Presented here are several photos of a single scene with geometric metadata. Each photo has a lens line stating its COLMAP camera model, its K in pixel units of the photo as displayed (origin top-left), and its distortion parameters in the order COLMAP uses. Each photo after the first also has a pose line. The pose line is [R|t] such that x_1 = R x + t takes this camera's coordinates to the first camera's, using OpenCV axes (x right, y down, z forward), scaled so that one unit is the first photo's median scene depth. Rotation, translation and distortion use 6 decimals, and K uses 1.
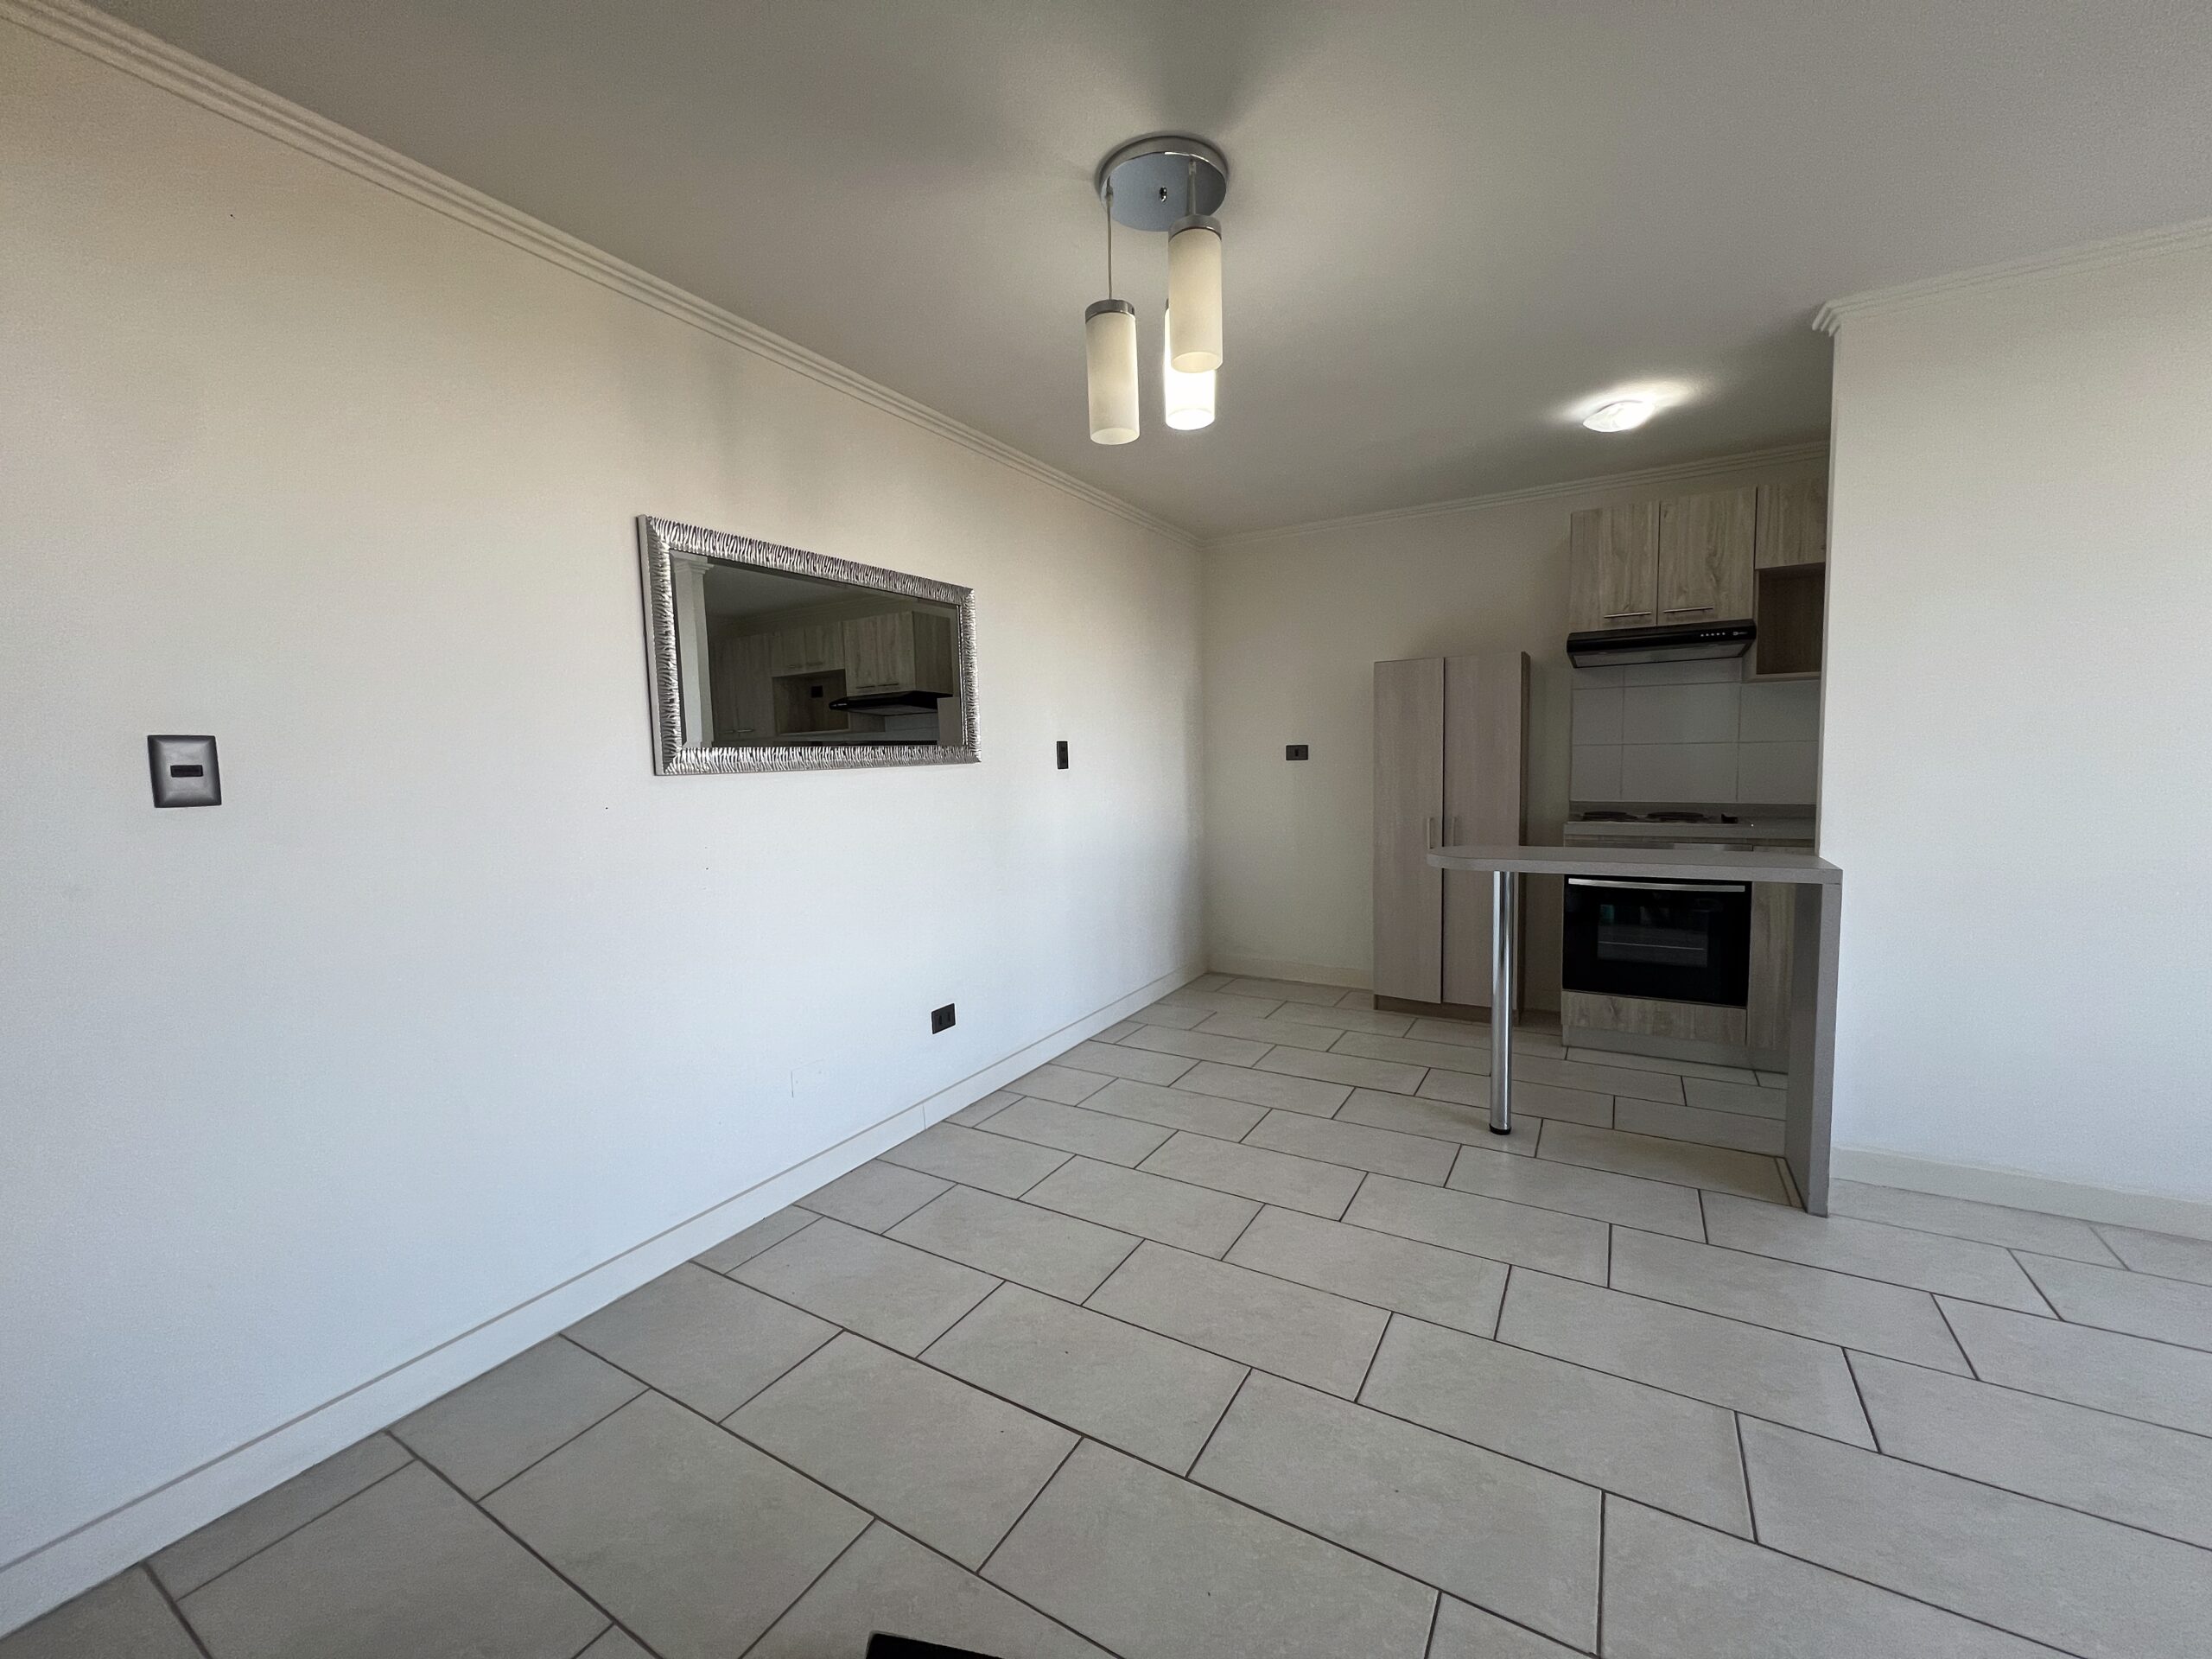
lens RADIAL K [[886.9, 0, 1101.5], [0, 886.9, 833.2], [0, 0, 1]] dist [-0.005157, 0.001282]
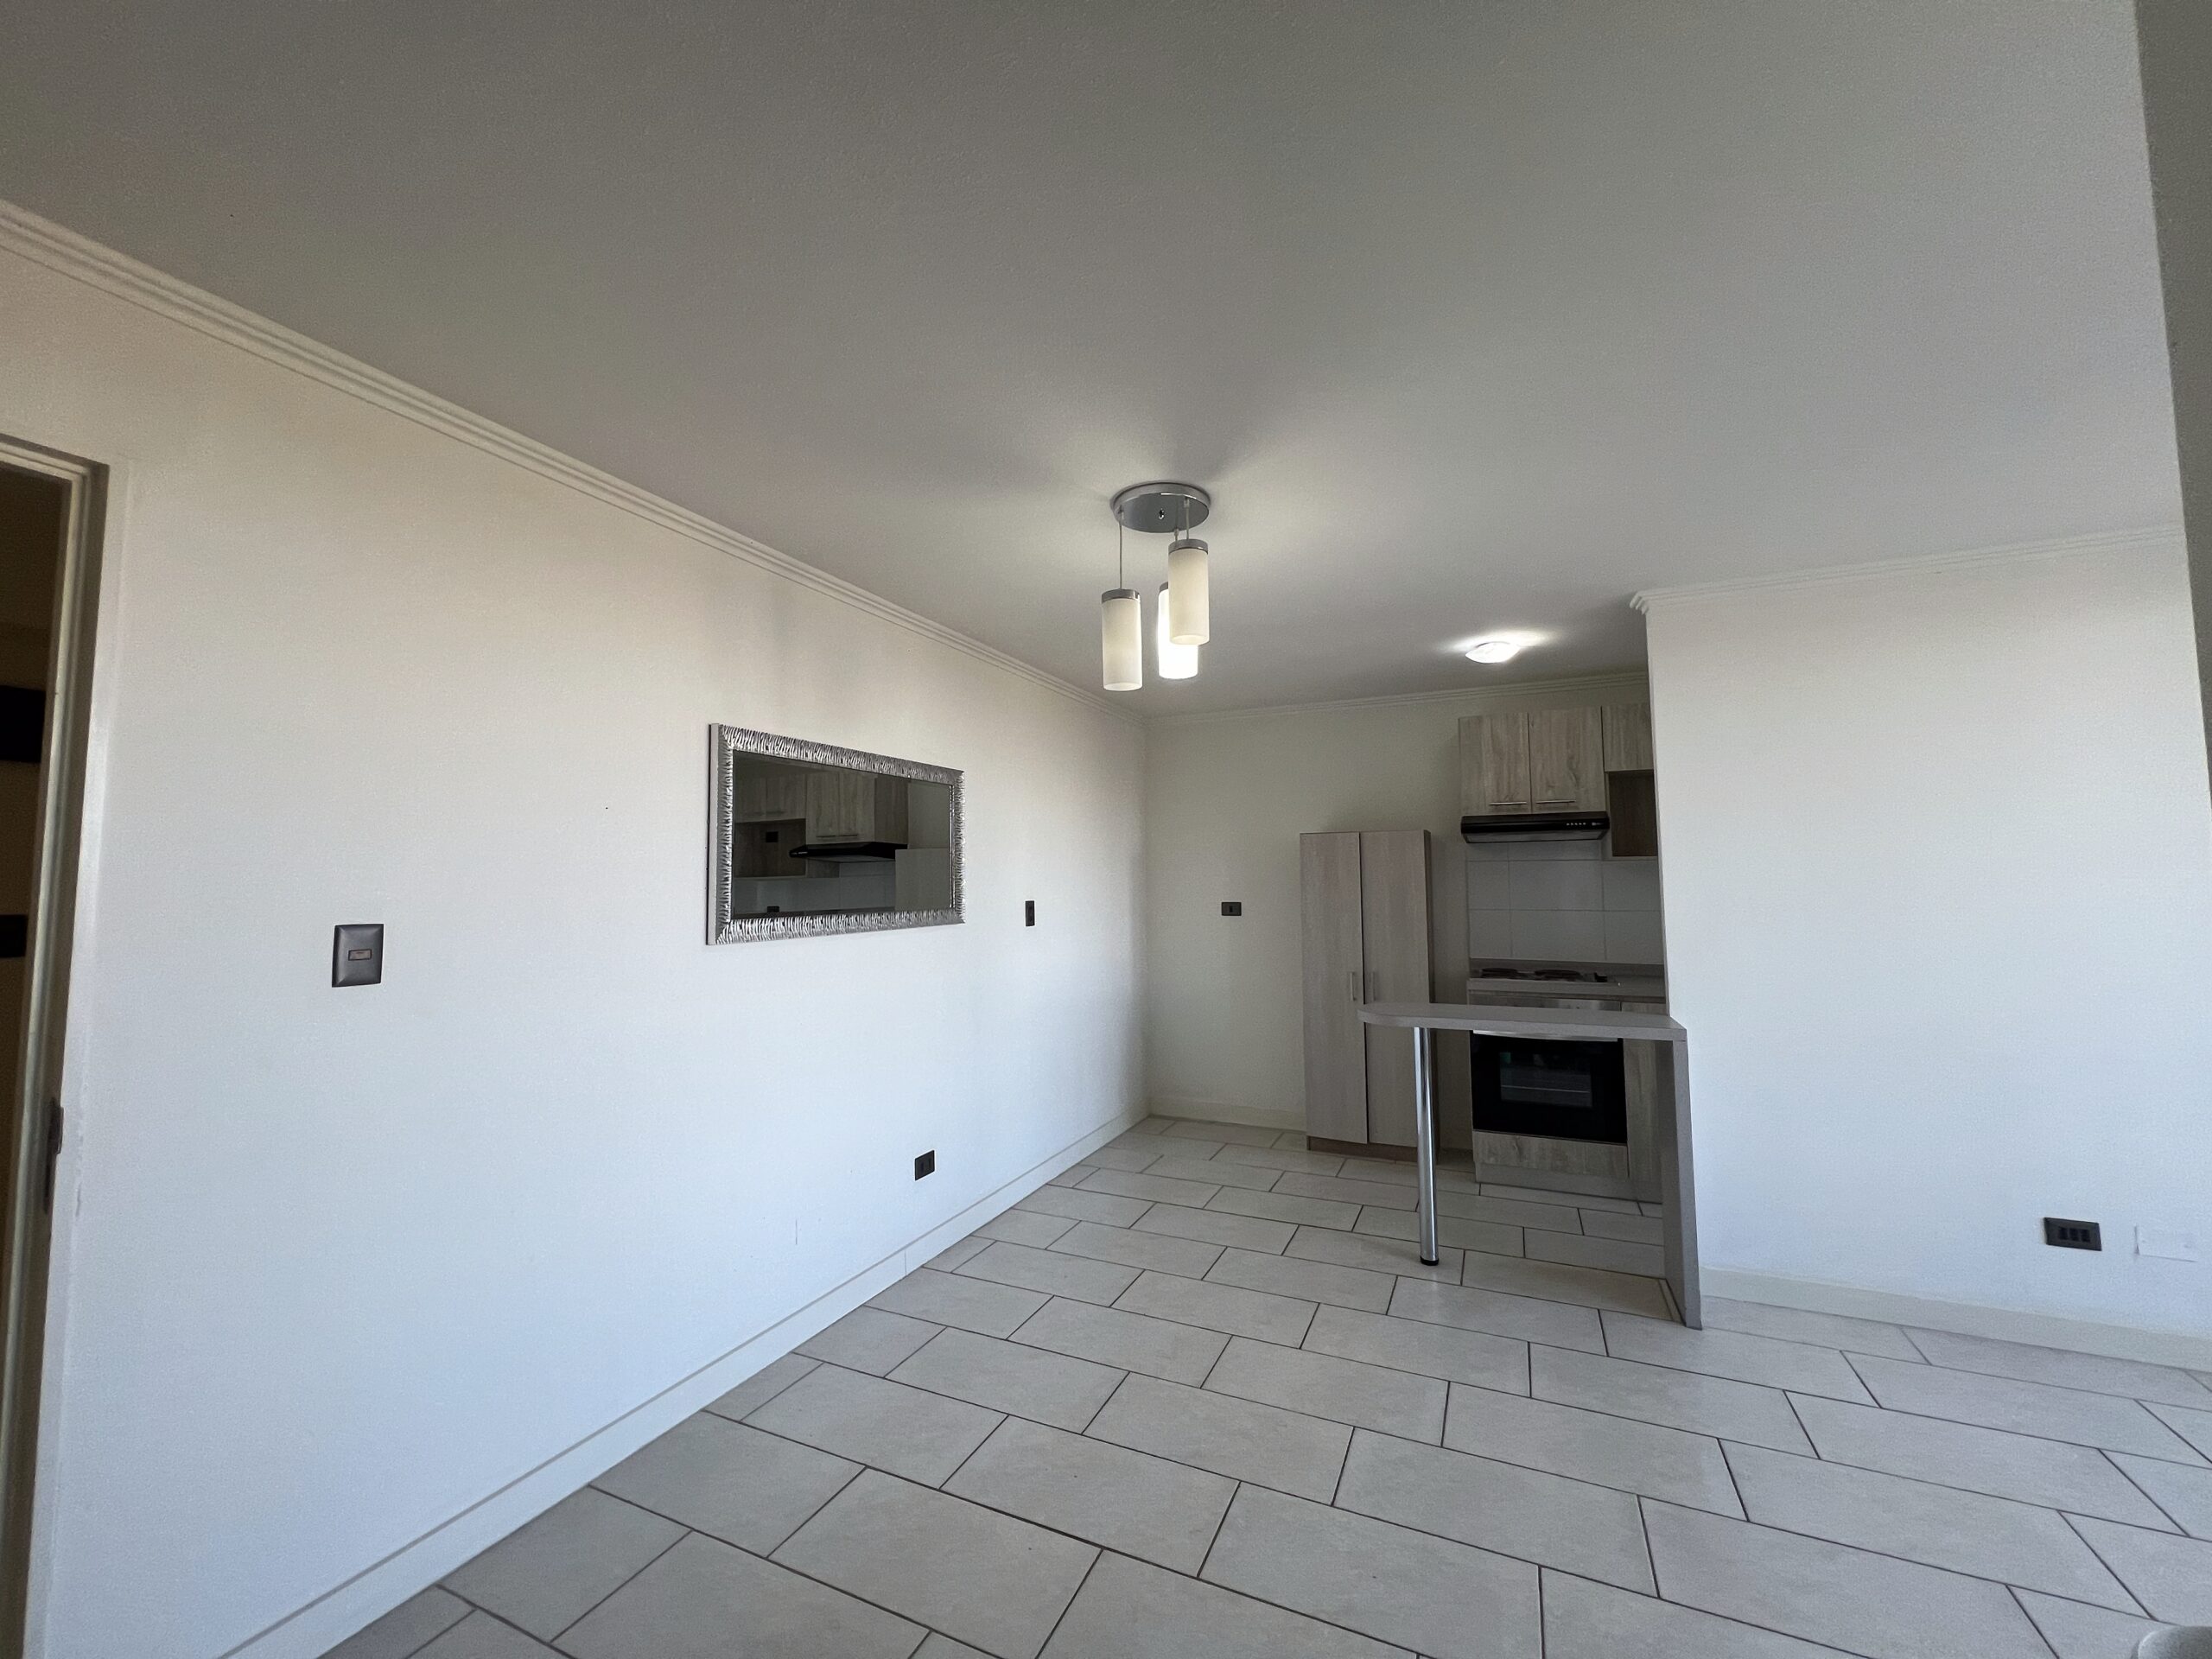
lens RADIAL K [[886.9, 0, 1103.2], [0, 886.9, 827.5], [0, 0, 1]] dist [-0.005157, 0.001282]
pose [[0.994489, 0.024245, 0.102001, -0.109942], [-0.008346, 0.988114, -0.153496, -0.040318], [-0.104510, 0.151799, 0.982871, -0.177245]]
